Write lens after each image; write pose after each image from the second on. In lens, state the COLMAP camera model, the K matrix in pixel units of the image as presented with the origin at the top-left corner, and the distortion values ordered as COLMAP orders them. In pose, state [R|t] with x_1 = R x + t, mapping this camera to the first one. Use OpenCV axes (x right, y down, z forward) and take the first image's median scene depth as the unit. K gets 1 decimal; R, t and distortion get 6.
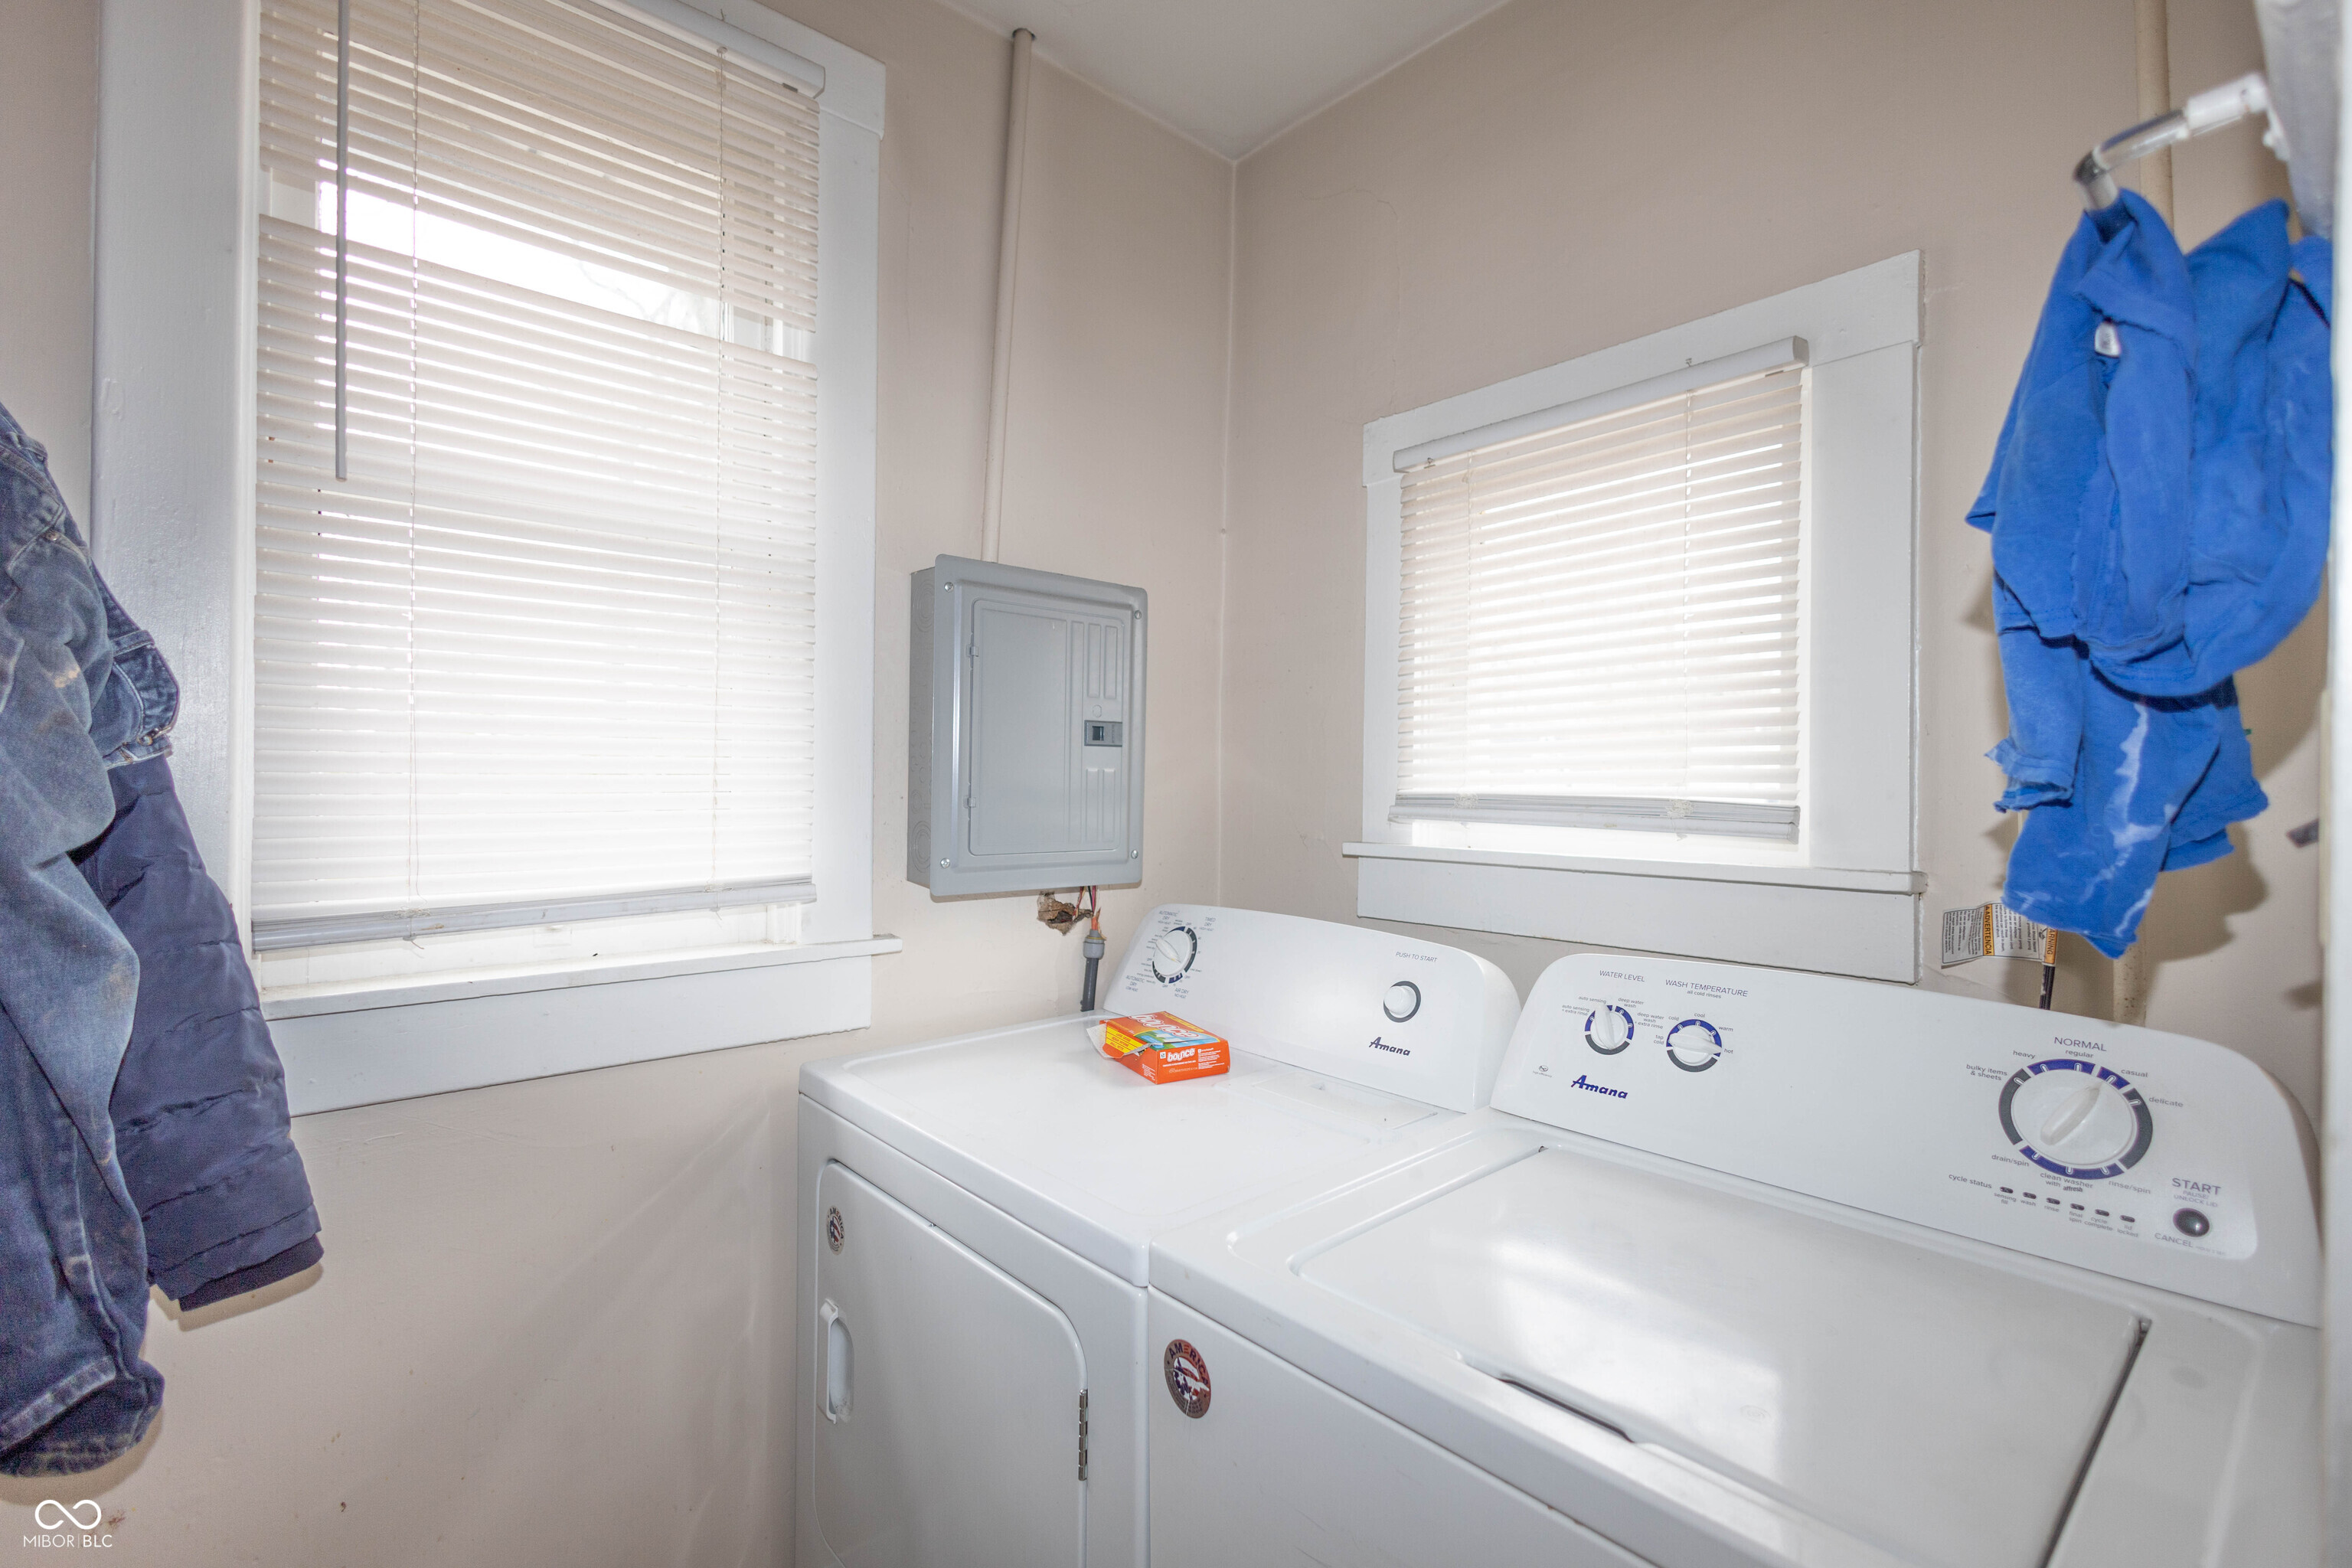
lens RADIAL K [[1078.3, 0, 1181.5], [0, 1078.3, 780.4], [0, 0, 1]] dist [0.015142, -0.004792]
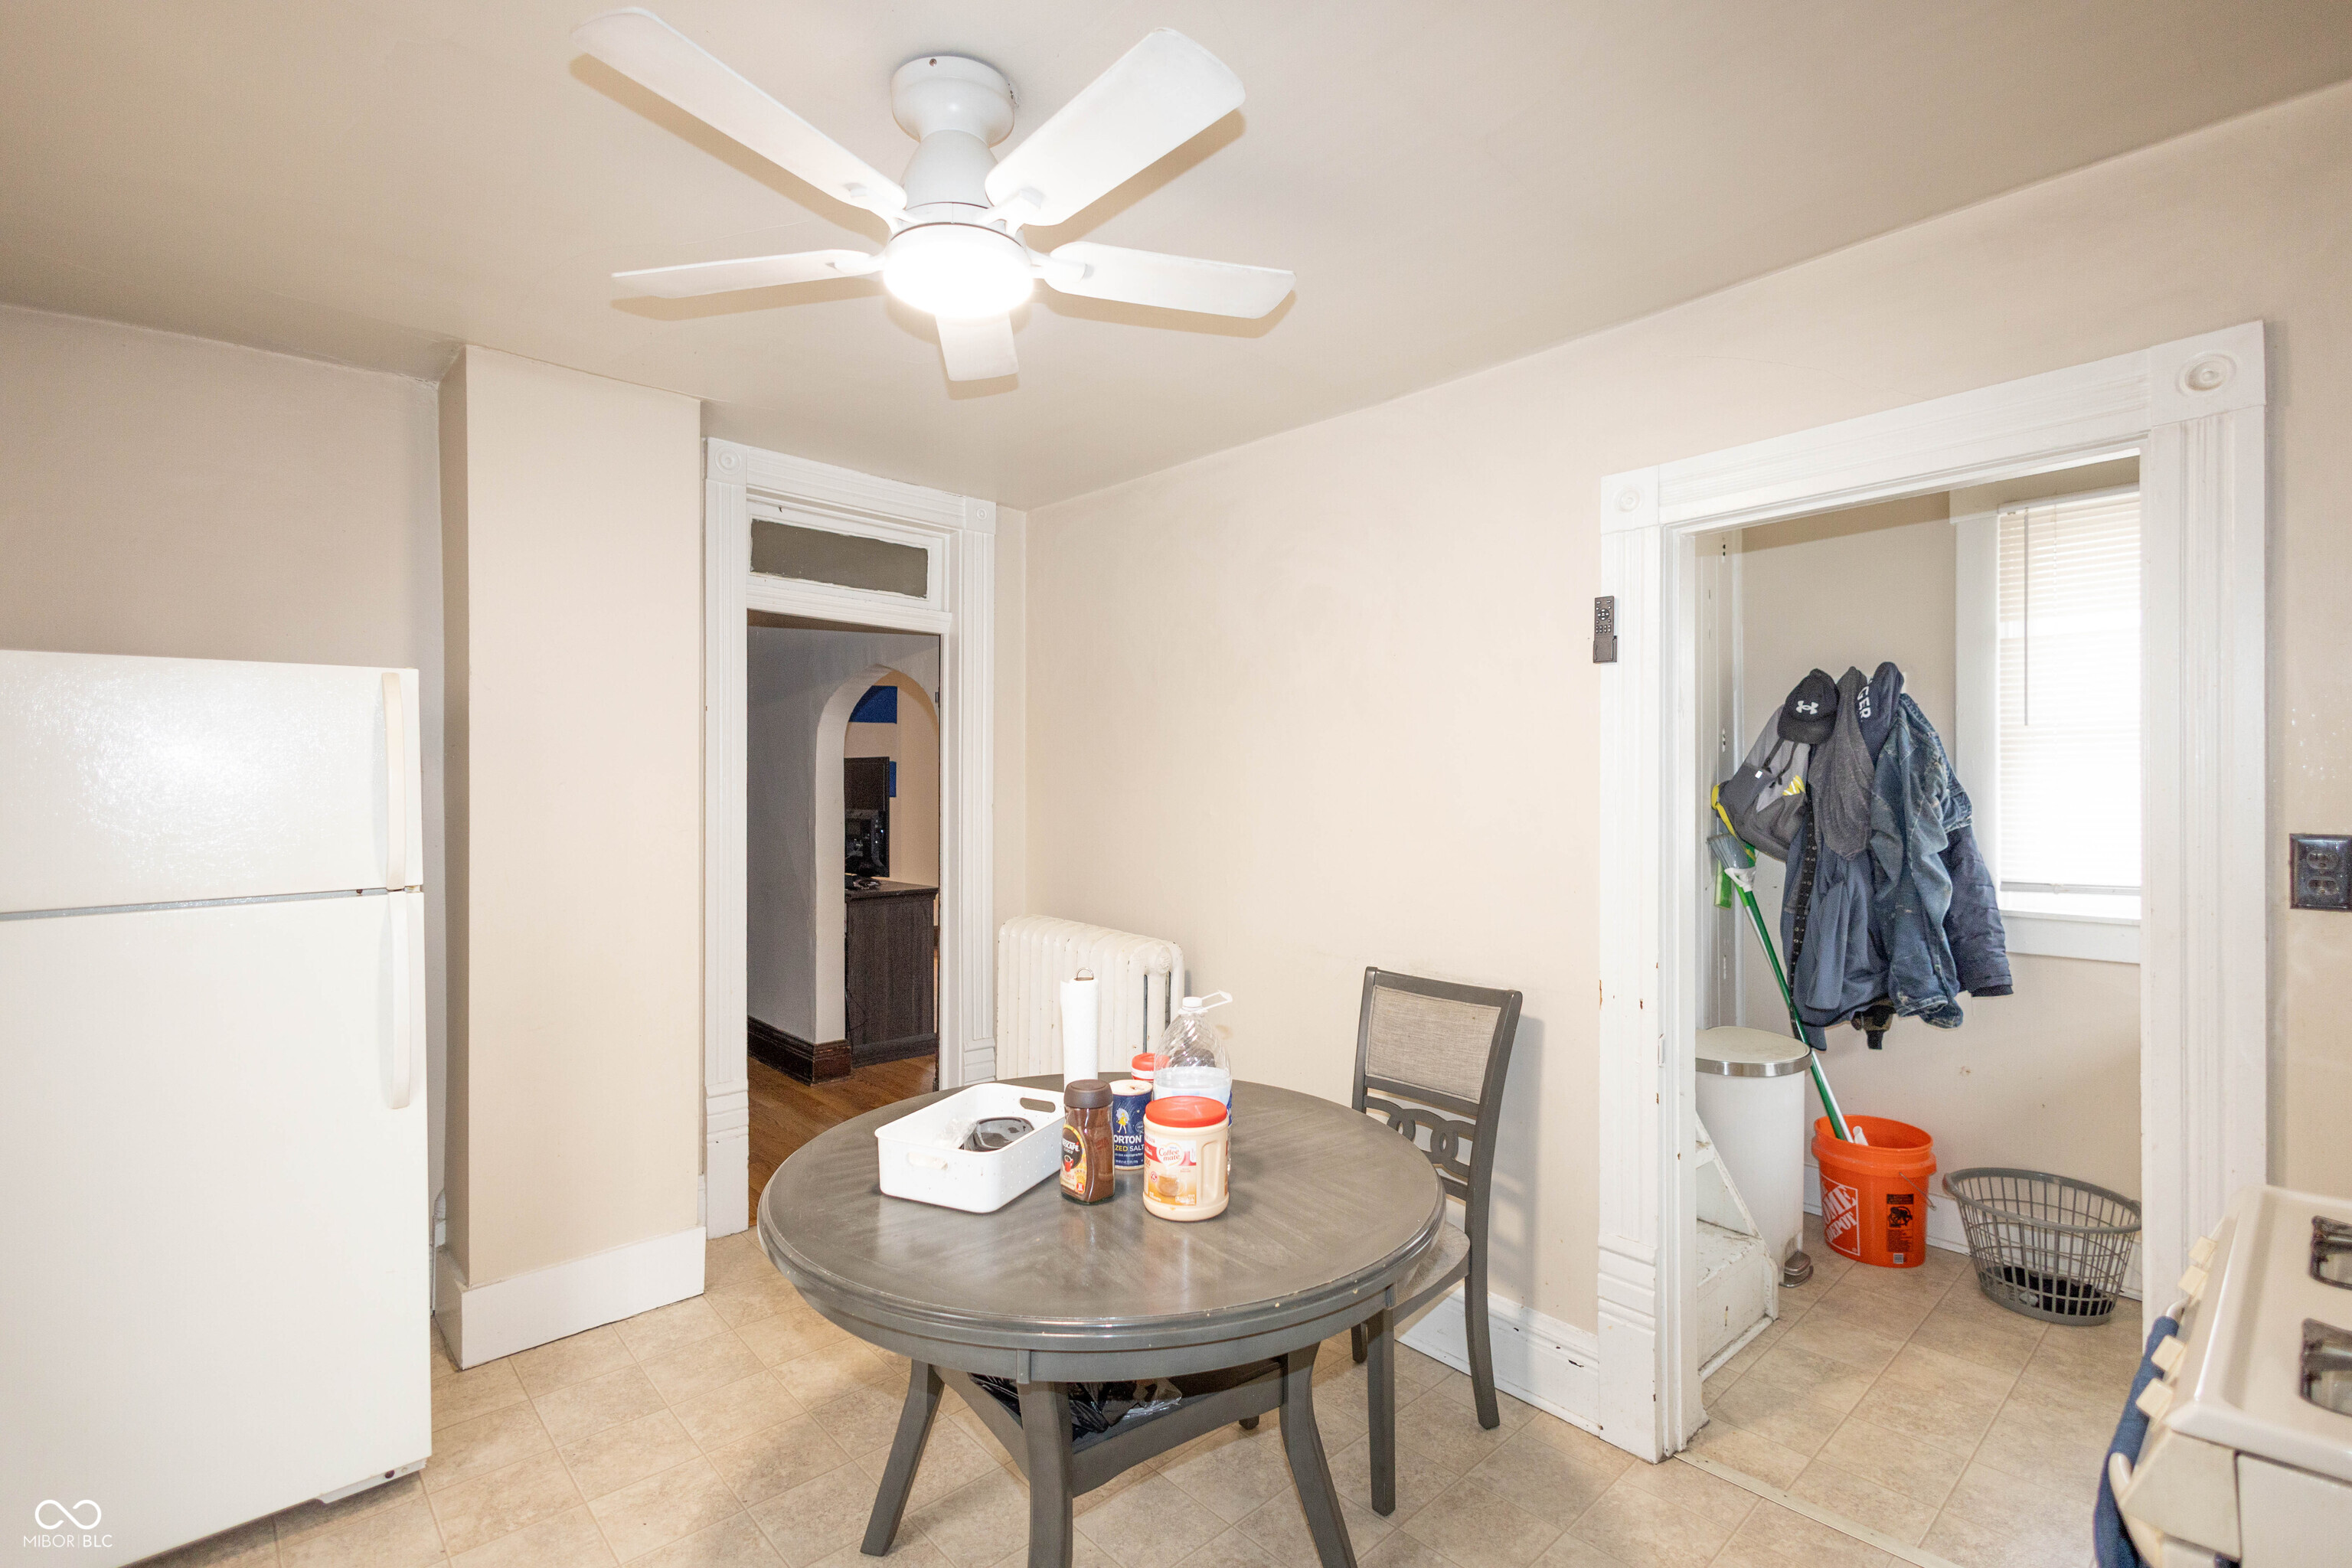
lens RADIAL K [[1078.3, 0, 1181.5], [0, 1078.3, 780.4], [0, 0, 1]] dist [0.015142, -0.004792]
pose [[0.006585, -0.002881, -0.999974, 2.315210], [0.006237, 0.999977, -0.002840, -0.165963], [0.999959, -0.006219, 0.006603, -1.375999]]
